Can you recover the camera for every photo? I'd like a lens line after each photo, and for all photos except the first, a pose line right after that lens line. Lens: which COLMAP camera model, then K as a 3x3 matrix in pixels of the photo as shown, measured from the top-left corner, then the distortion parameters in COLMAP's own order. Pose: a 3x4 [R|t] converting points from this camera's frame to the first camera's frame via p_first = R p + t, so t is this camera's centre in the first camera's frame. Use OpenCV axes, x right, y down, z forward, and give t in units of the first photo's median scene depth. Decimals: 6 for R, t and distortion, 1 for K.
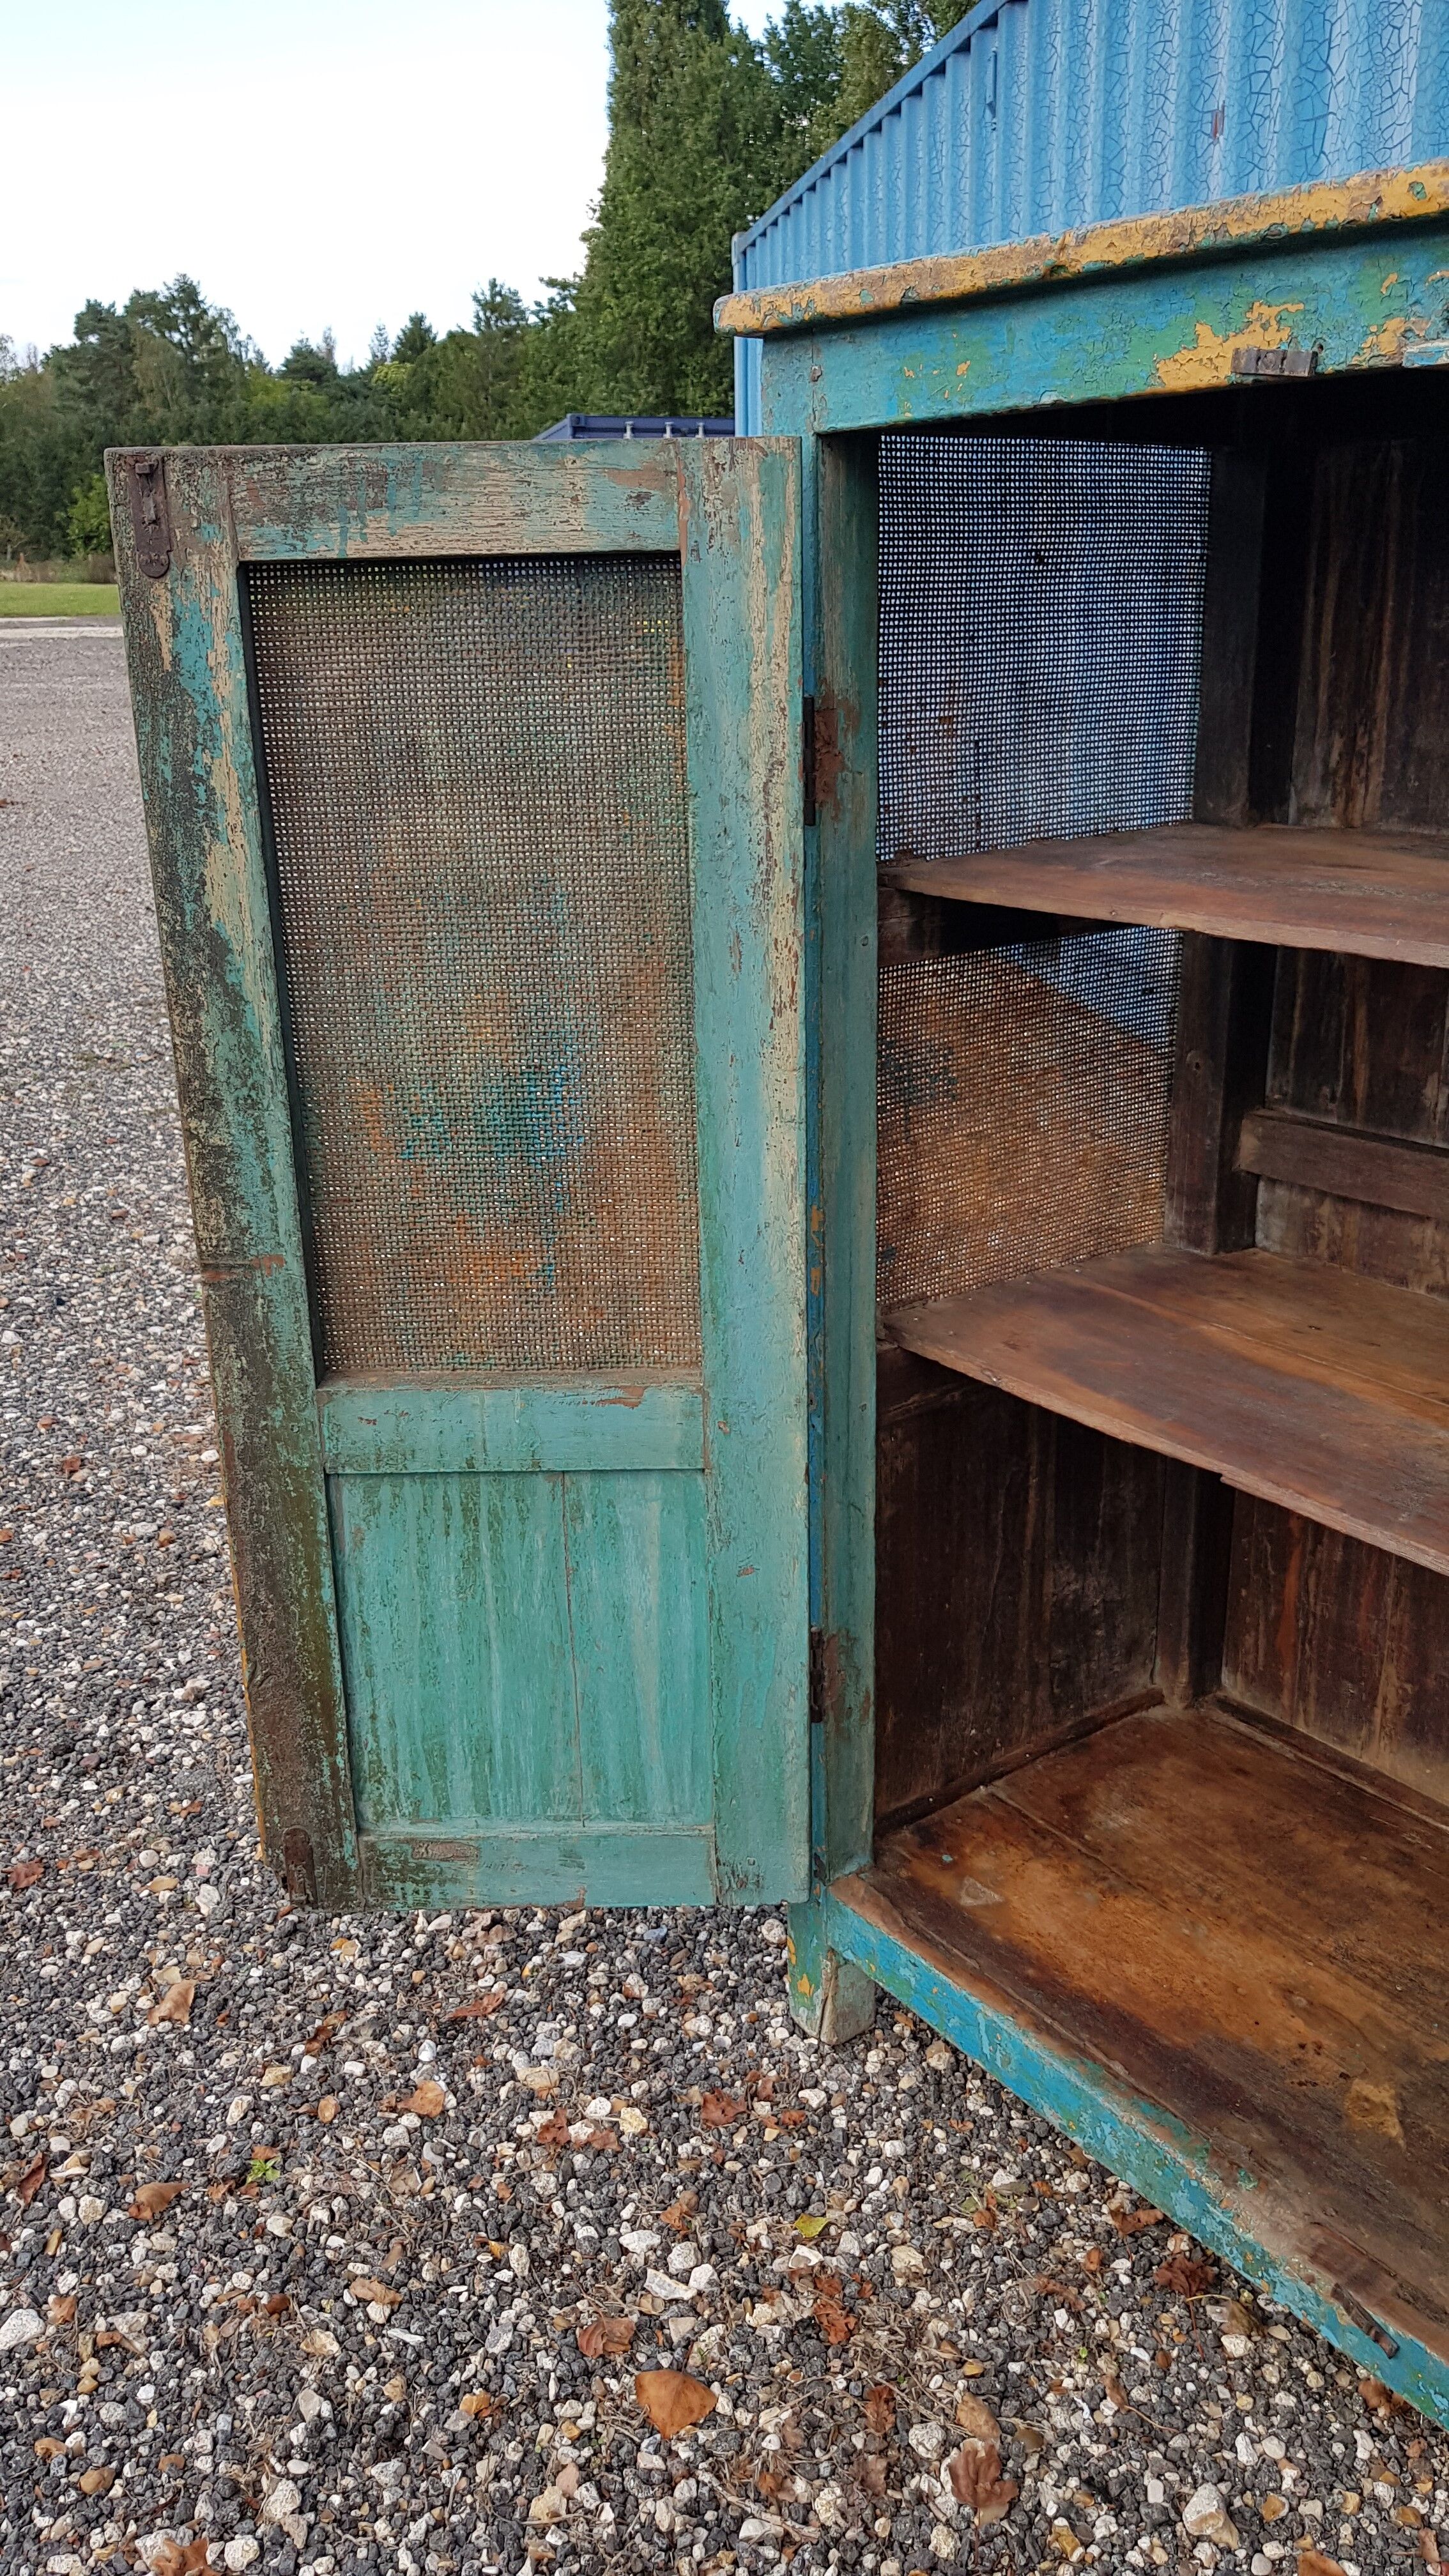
lens RADIAL K [[1998.3, 0, 711.4], [0, 1998.3, 1282.8], [0, 0, 1]] dist [-0.004069, -0.031131]
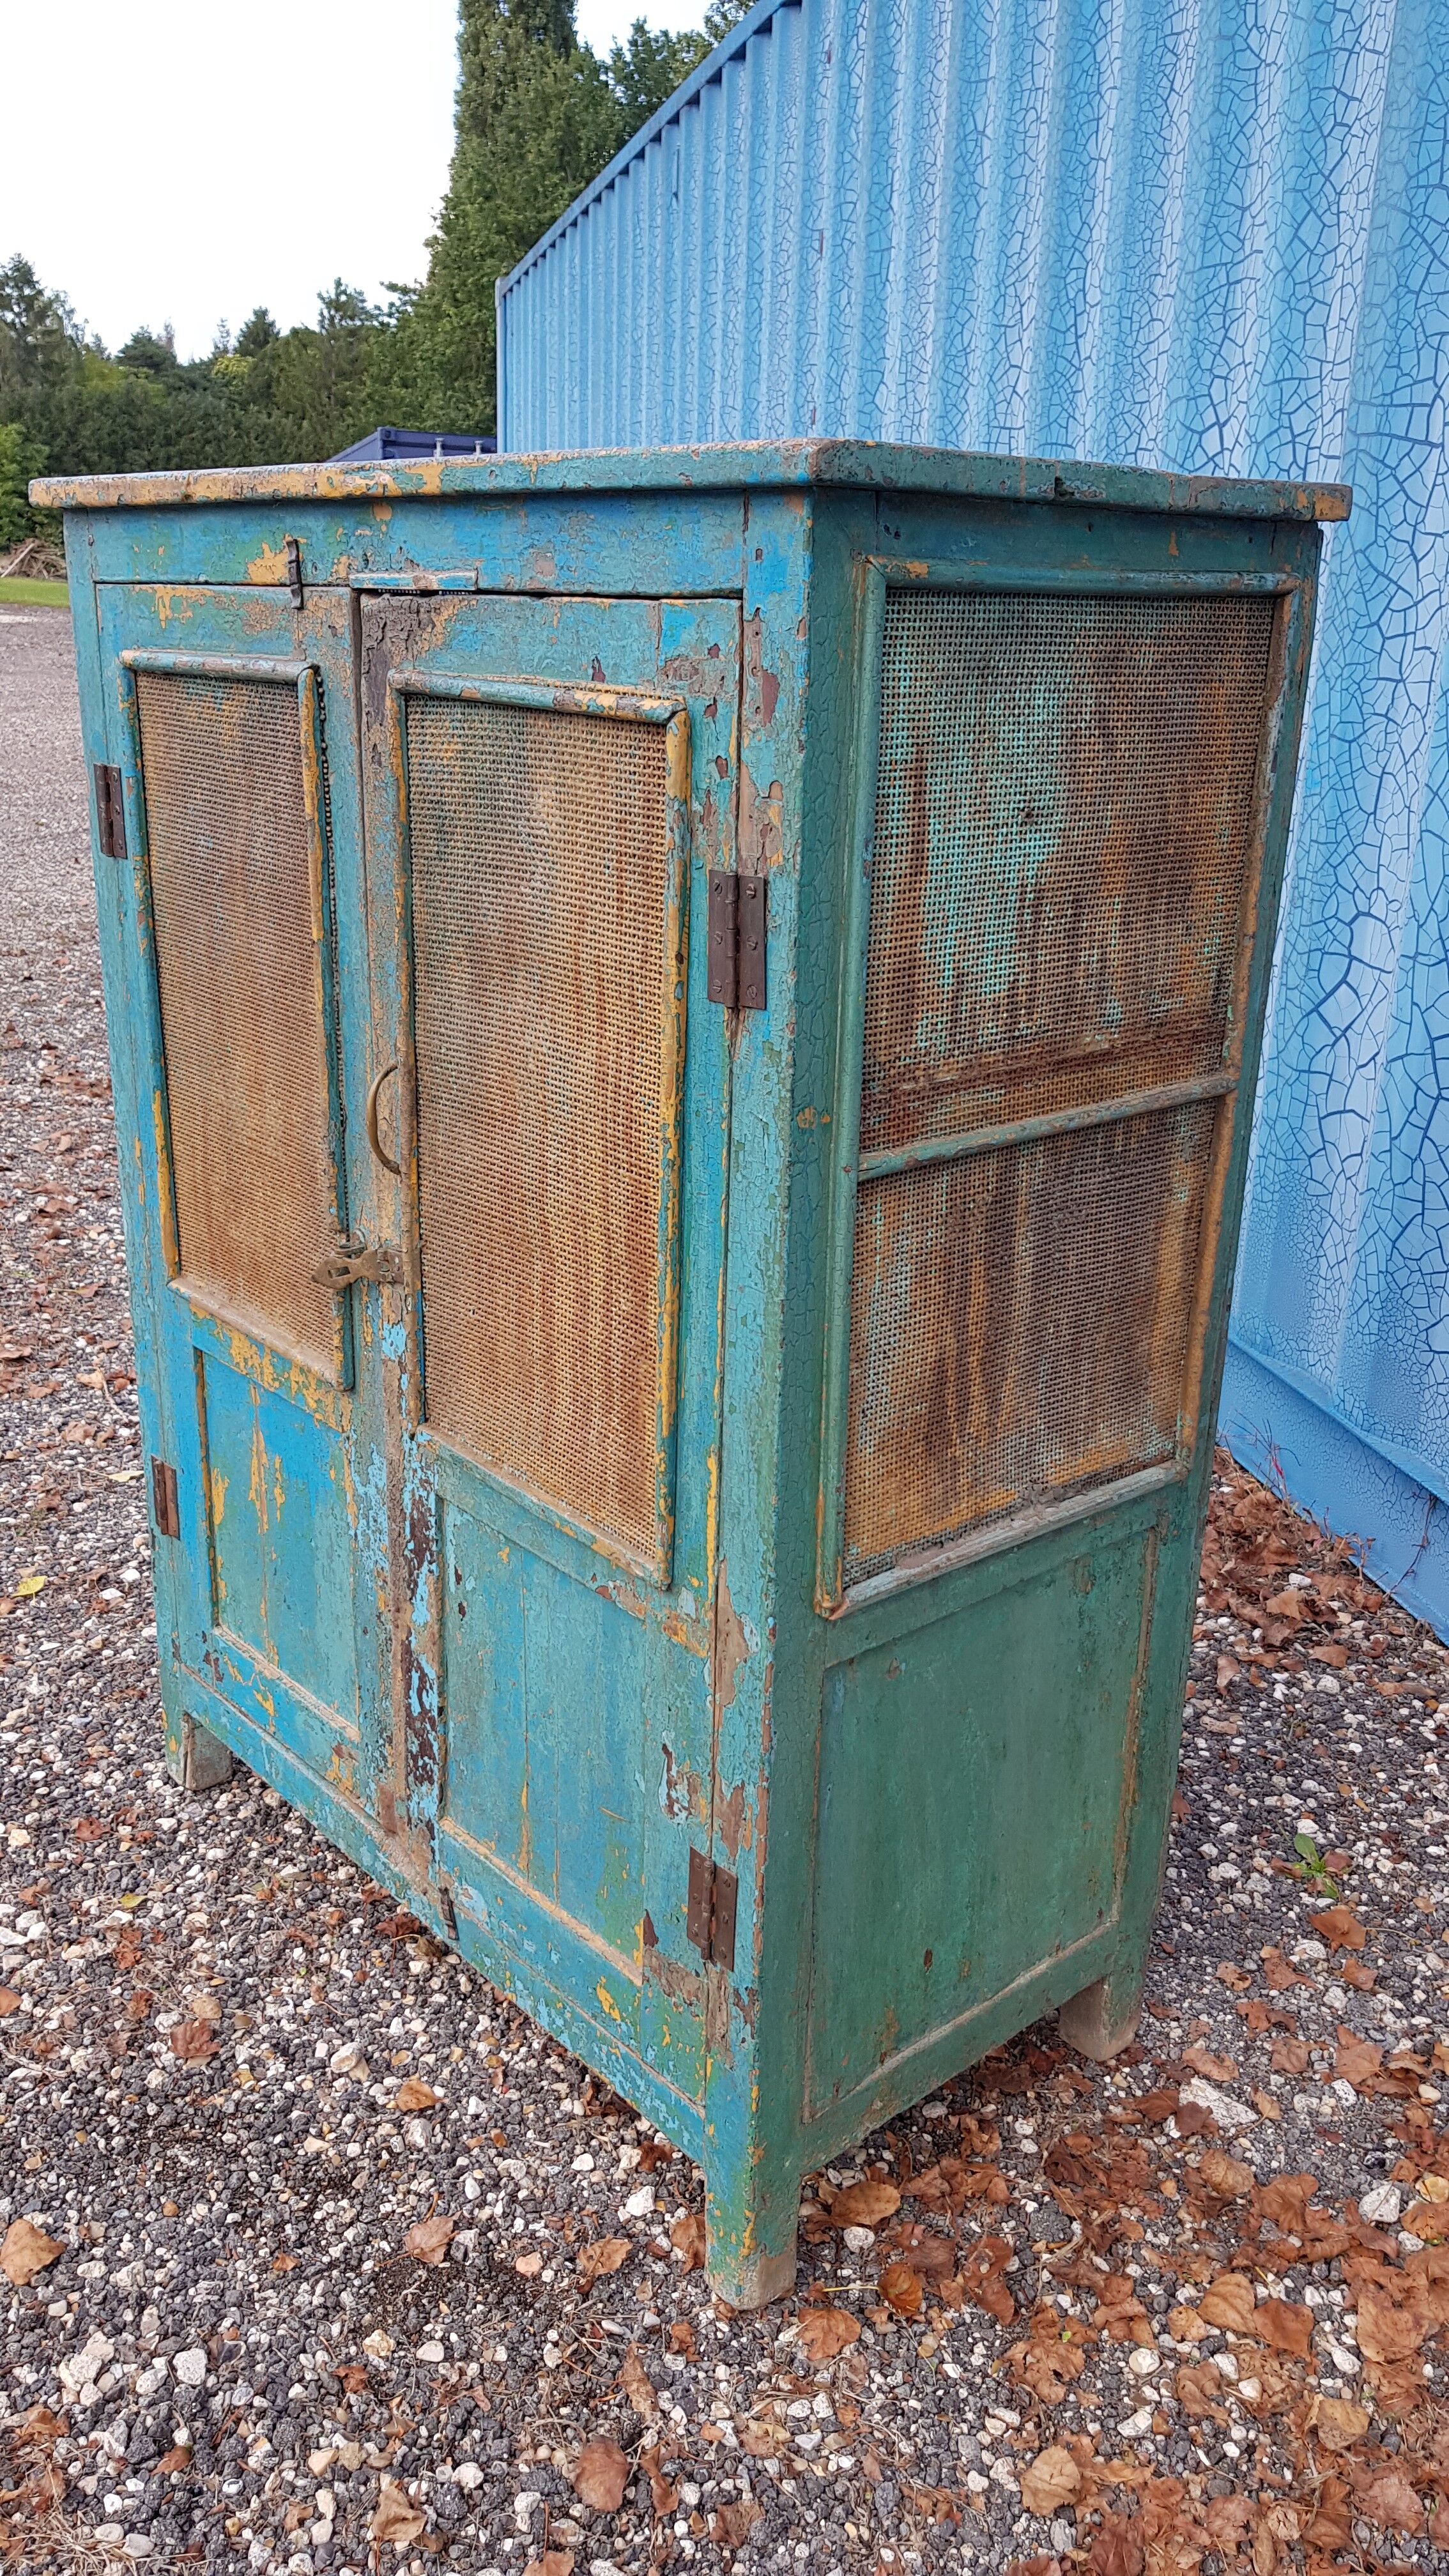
lens RADIAL K [[1998.3, 0, 725.2], [0, 1998.3, 1284.7], [0, 0, 1]] dist [-0.004069, -0.031131]
pose [[0.995578, 0.018285, 0.092137, 0.281249], [-0.017701, 0.999818, -0.007145, 0.055255], [-0.092251, 0.005482, 0.995721, -0.332846]]
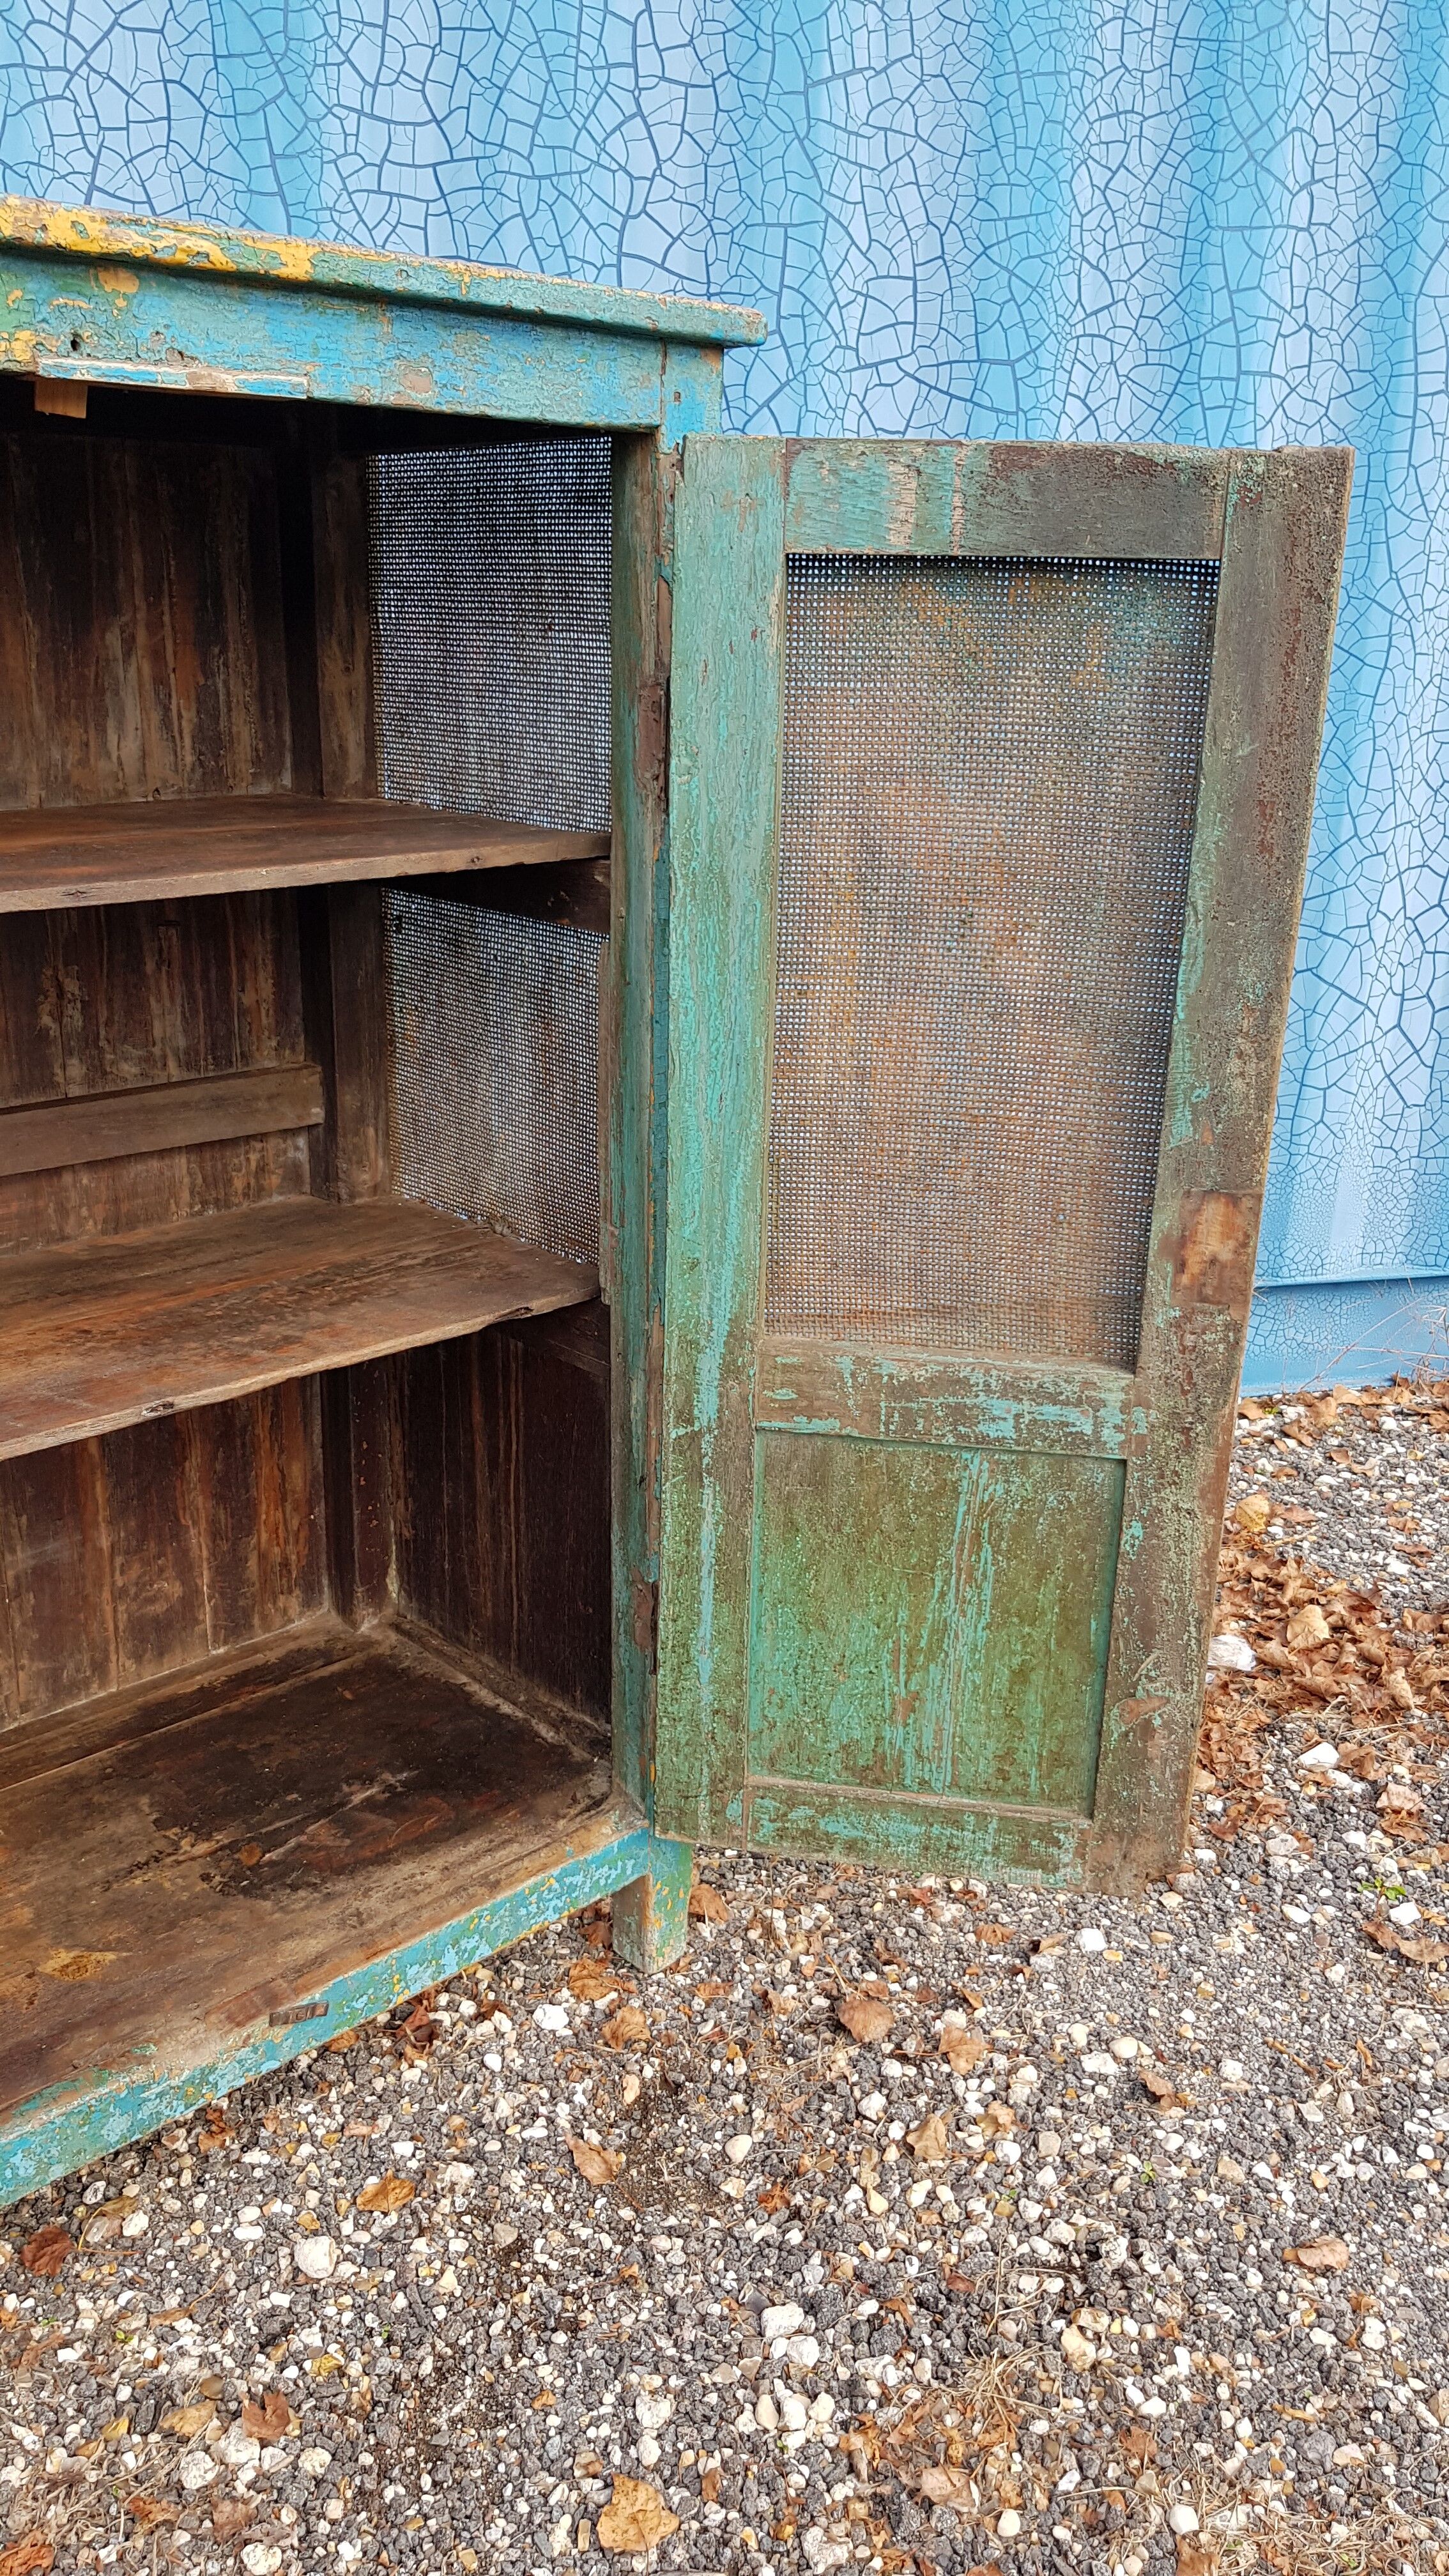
lens RADIAL K [[1998.3, 0, 723.9], [0, 1998.3, 1301.9], [0, 0, 1]] dist [-0.004069, -0.031131]
pose [[-0.104975, -0.306573, 0.946041, -0.519205], [0.314394, 0.892276, 0.324036, -0.127633], [-0.943470, 0.331446, 0.002718, 0.442449]]
